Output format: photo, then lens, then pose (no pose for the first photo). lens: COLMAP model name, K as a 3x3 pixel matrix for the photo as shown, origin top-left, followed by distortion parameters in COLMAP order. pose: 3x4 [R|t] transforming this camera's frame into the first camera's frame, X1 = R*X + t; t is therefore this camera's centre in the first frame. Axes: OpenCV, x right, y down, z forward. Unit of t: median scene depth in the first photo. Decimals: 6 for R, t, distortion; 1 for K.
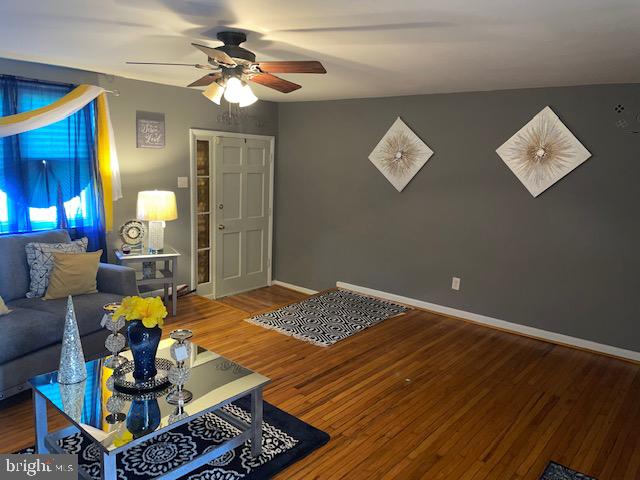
lens RADIAL K [[483.7, 0, 320.5], [0, 483.7, 231.2], [0, 0, 1]] dist [0.093943, -0.128683]
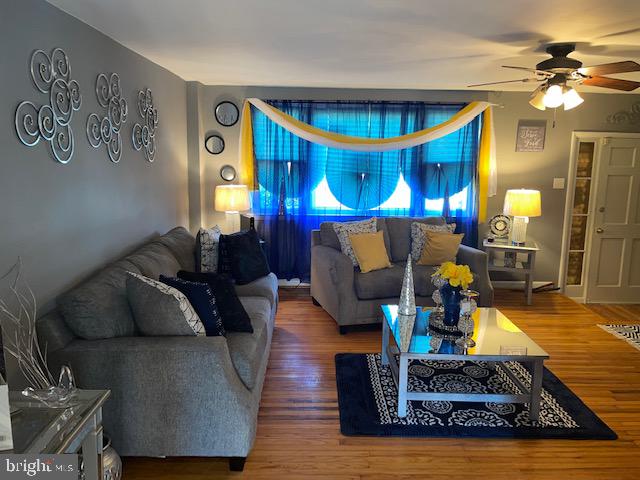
lens RADIAL K [[483.7, 0, 320.5], [0, 483.7, 231.2], [0, 0, 1]] dist [0.093943, -0.128683]
pose [[0.656500, 0.097269, -0.748028, 0.204213], [-0.107704, 0.993578, 0.034673, 0.022671], [0.746597, 0.057802, 0.662761, -0.080285]]
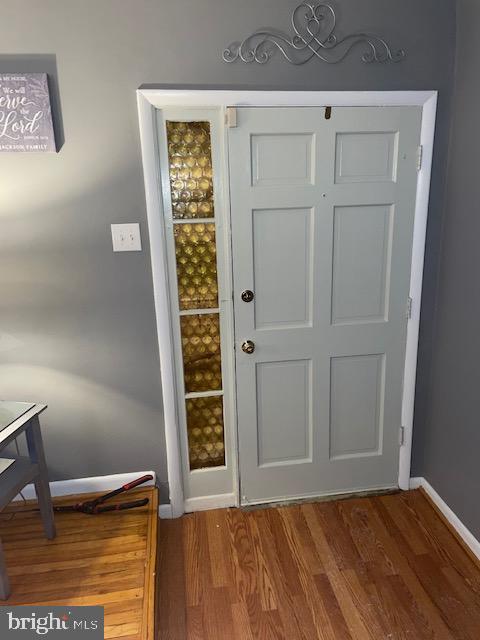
lens RADIAL K [[483.7, 0, 239.9], [0, 483.7, 307.9], [0, 0, 1]] dist [0.093943, -0.128683]
pose [[0.741827, 0.125186, -0.658803, 0.060975], [-0.054341, 0.990412, 0.127008, -0.112992], [0.668386, -0.058418, 0.741517, 0.878632]]
